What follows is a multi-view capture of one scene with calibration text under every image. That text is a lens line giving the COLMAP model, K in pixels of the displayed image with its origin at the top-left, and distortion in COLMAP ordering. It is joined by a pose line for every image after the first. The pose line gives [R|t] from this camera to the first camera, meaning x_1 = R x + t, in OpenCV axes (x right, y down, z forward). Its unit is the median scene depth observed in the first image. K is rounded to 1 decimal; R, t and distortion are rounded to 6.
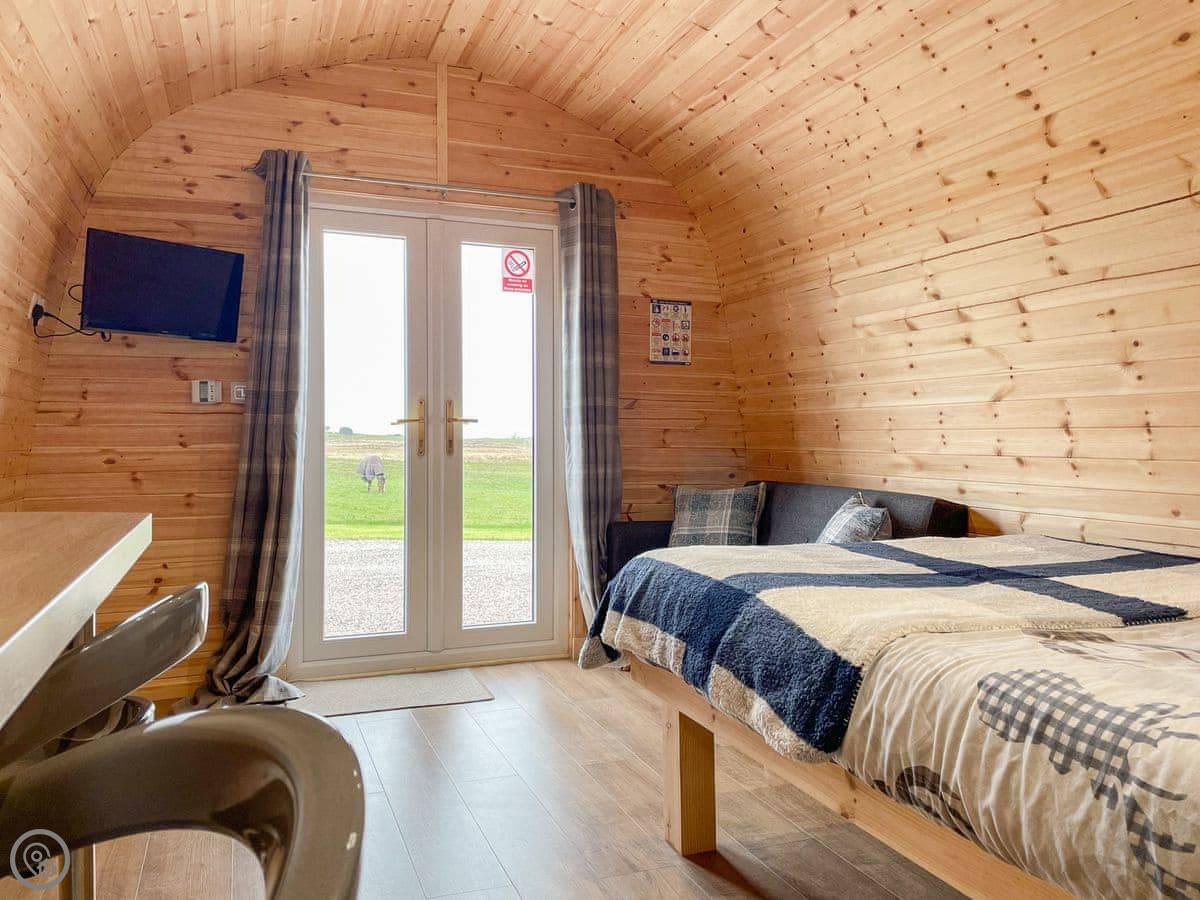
lens RADIAL K [[898.7, 0, 600.0], [0, 898.7, 444.8], [0, 0, 1]] dist [0.096337, -0.122397]
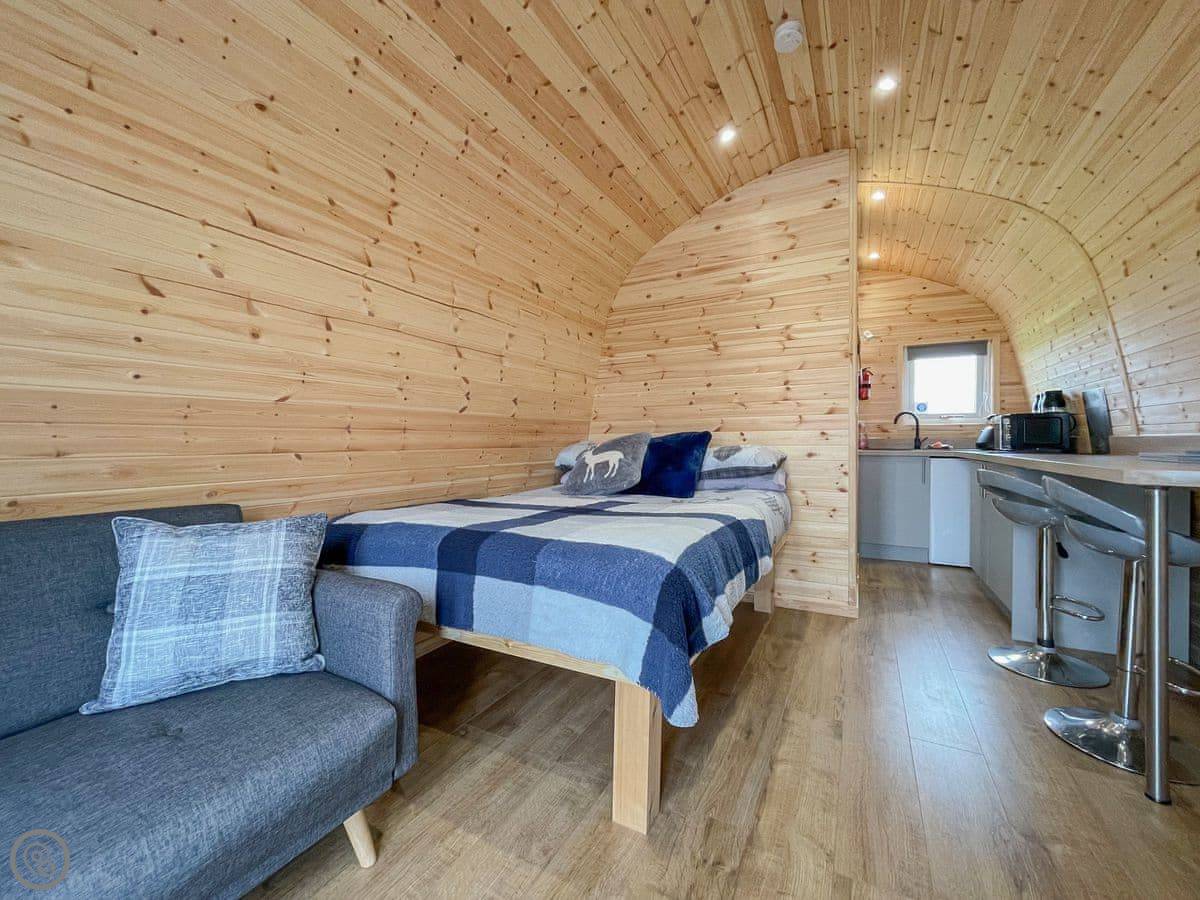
lens RADIAL K [[481.3, 0, 601.8], [0, 481.3, 448.7], [0, 0, 1]] dist [-0.002430, -0.001025]
pose [[-0.648893, -0.013929, 0.760752, -0.254408], [0.006961, 0.999682, 0.024241, -0.004095], [-0.760848, 0.021025, -0.648590, 1.186474]]
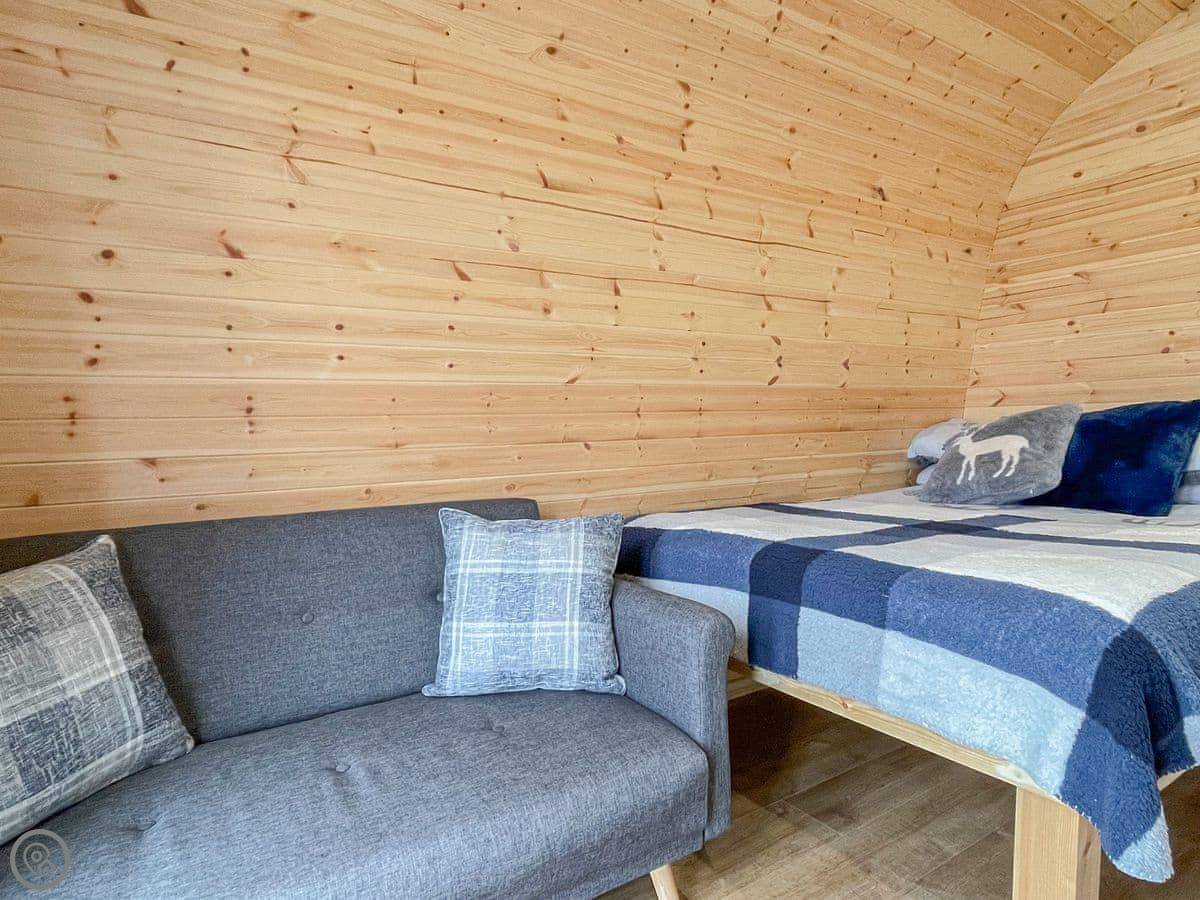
lens RADIAL K [[691.2, 0, 601.9], [0, 691.2, 448.7], [0, 0, 1]] dist [-0.003059, -0.004750]
pose [[-0.202655, -0.037360, 0.978537, -0.283879], [0.027911, 0.998646, 0.043908, -0.012401], [-0.978852, 0.036210, -0.201337, 1.222682]]
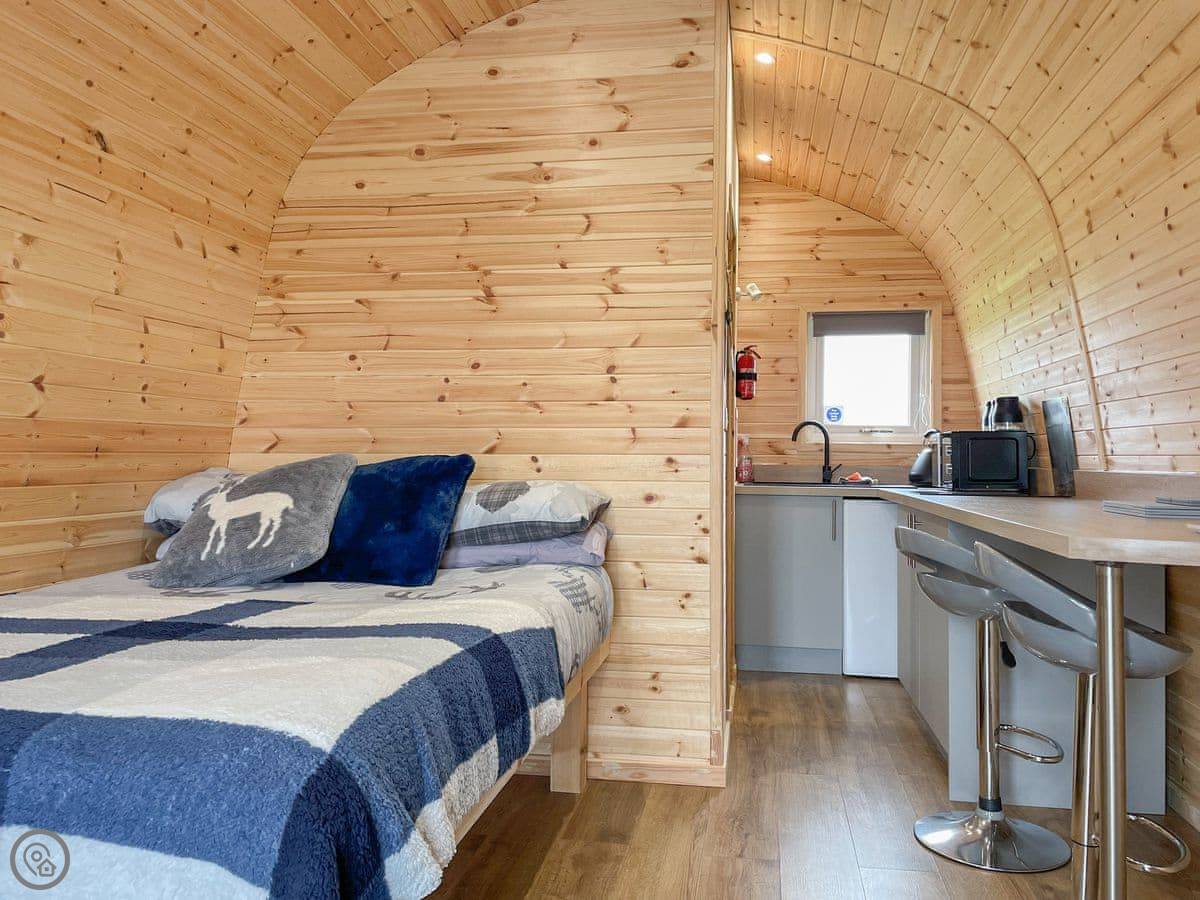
lens RADIAL K [[898.7, 0, 614.2], [0, 898.7, 442.4], [0, 0, 1]] dist [0.096337, -0.122397]
pose [[-0.859318, -0.005275, 0.511415, -0.280300], [-0.009319, 0.999942, -0.005344, -0.024811], [-0.511357, -0.009358, -0.859317, 1.134892]]
